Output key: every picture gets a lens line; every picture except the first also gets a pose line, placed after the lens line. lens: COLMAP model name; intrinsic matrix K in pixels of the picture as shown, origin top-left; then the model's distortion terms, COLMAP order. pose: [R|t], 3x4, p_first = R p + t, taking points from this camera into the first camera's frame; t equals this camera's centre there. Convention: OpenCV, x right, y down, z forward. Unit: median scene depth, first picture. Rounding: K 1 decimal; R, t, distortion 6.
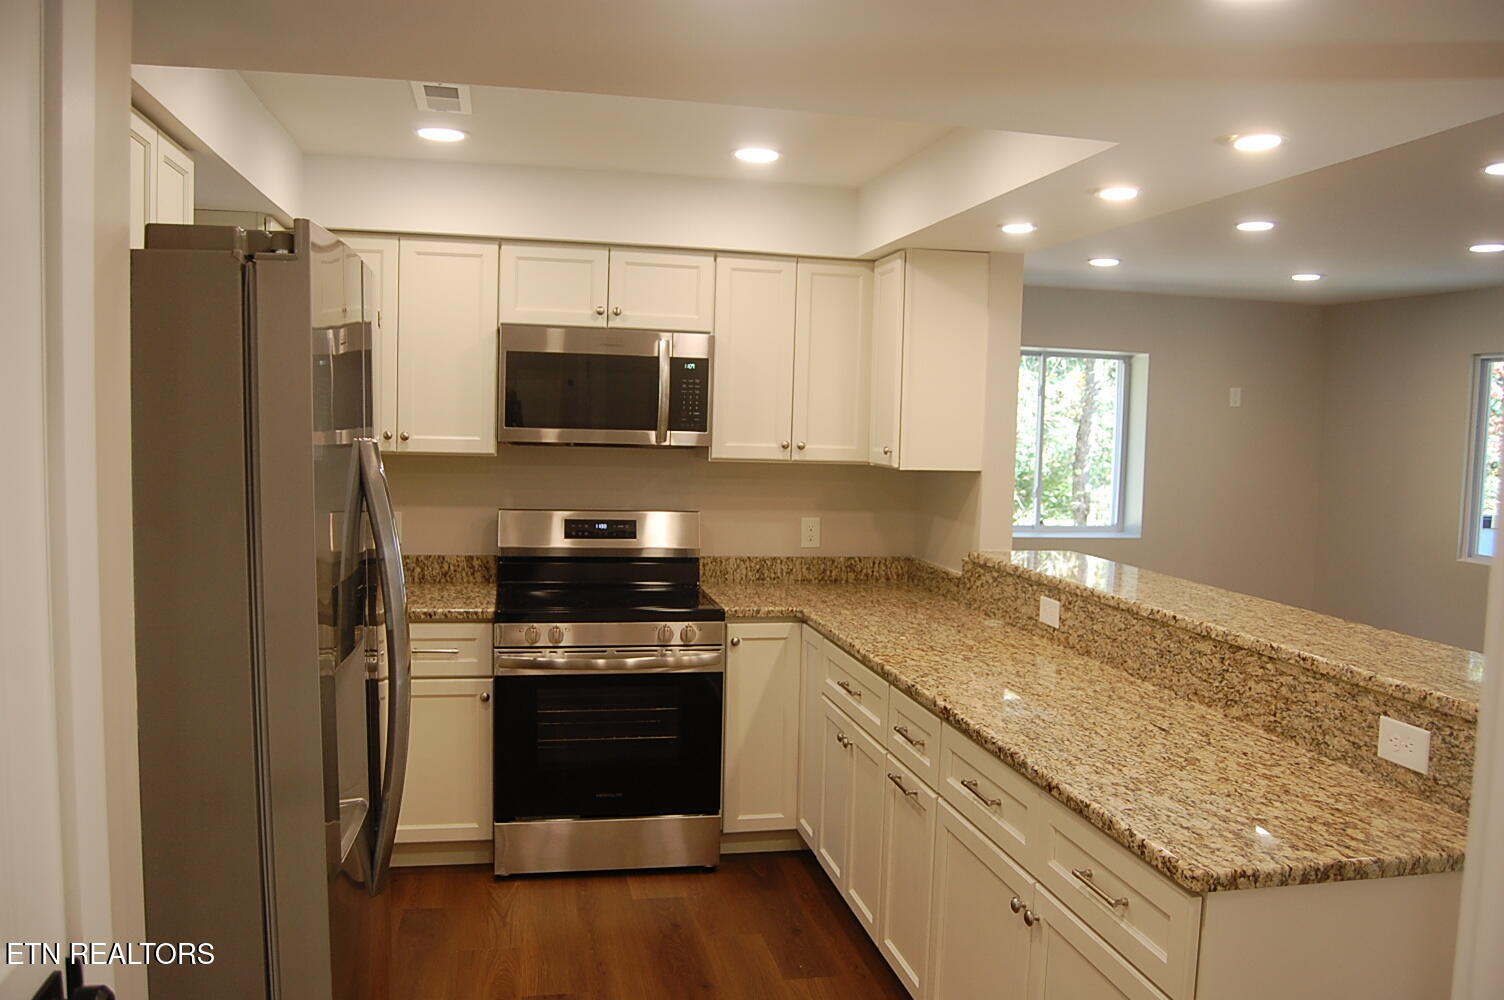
lens RADIAL K [[1179.8, 0, 759.0], [0, 1179.8, 505.1], [0, 0, 1]] dist [-0.093637, 0.037176]
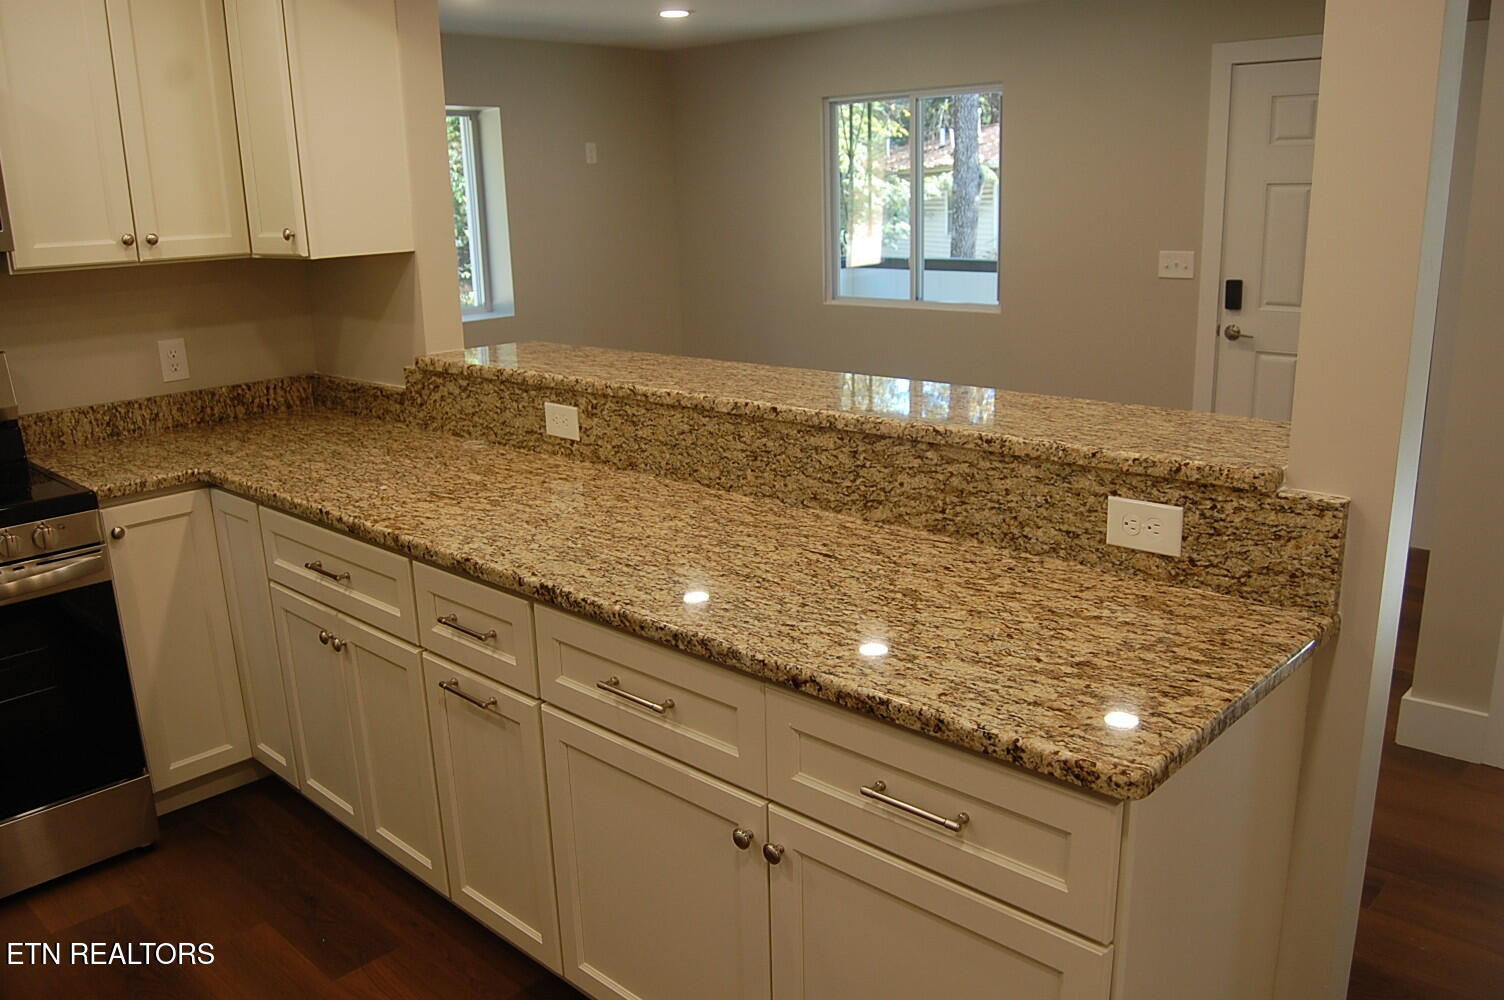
lens RADIAL K [[1179.8, 0, 757.1], [0, 1179.8, 503.2], [0, 0, 1]] dist [-0.093637, 0.037176]
pose [[0.820522, -0.193408, 0.537900, -0.075011], [0.091634, 0.973355, 0.210200, -0.009048], [-0.564222, -0.123184, 0.816382, 0.249326]]
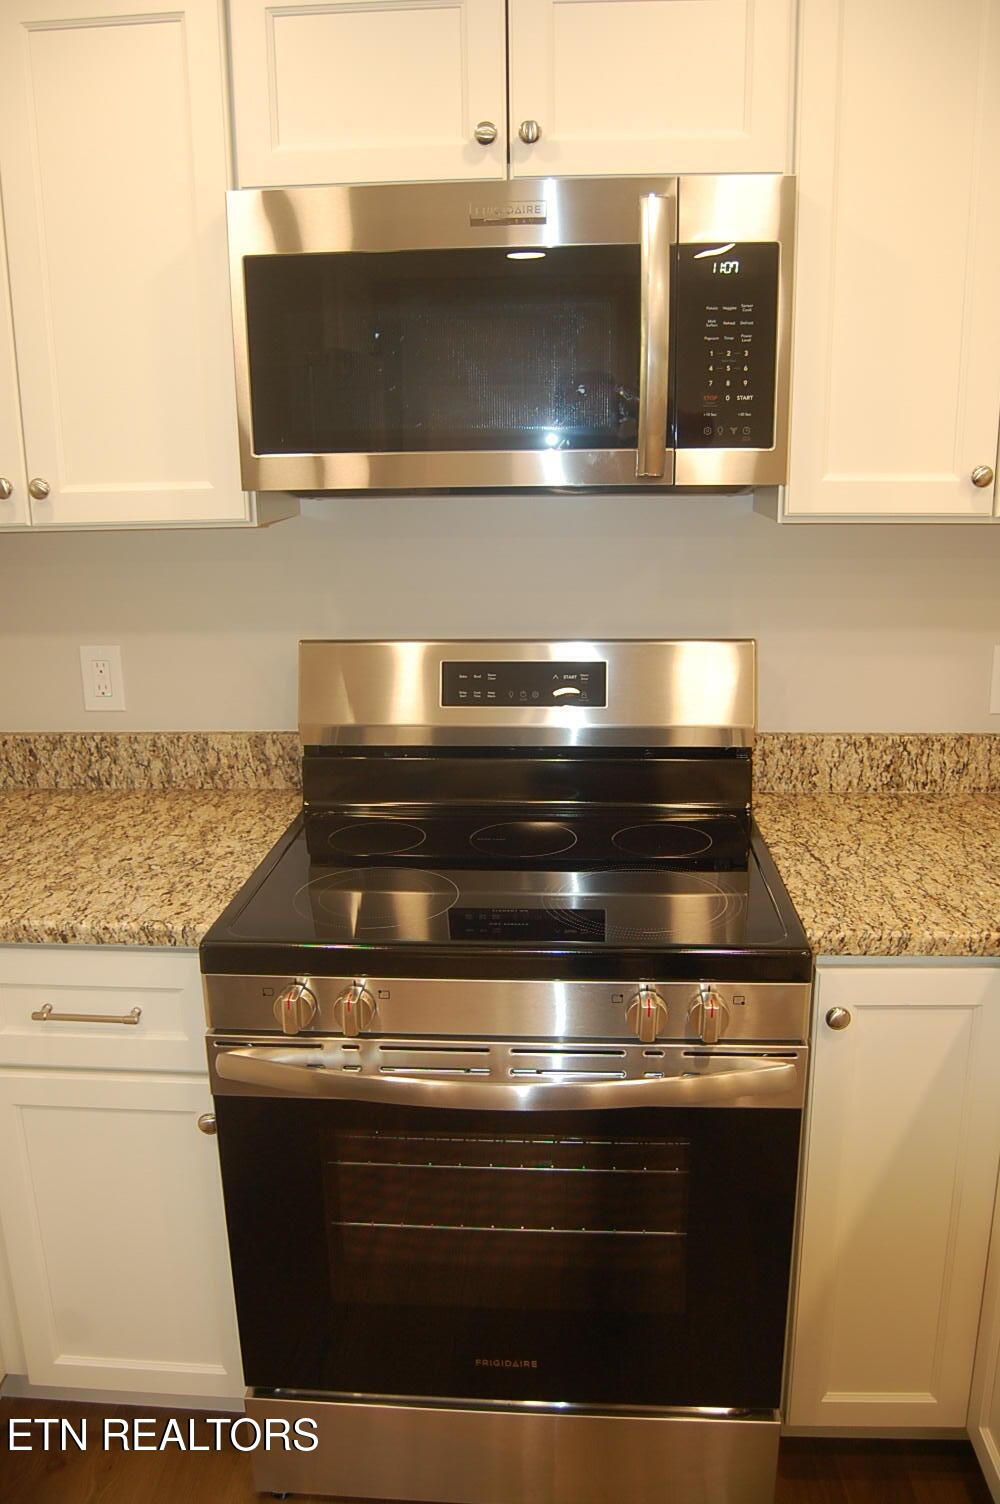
lens RADIAL K [[1179.8, 0, 495.0], [0, 1179.8, 749.5], [0, 0, 1]] dist [-0.093637, 0.037176]
pose [[0.960384, 0.028158, -0.277252, -0.025525], [0.021857, 0.984207, 0.175666, -0.037547], [0.277820, -0.174767, 0.944602, 0.661865]]
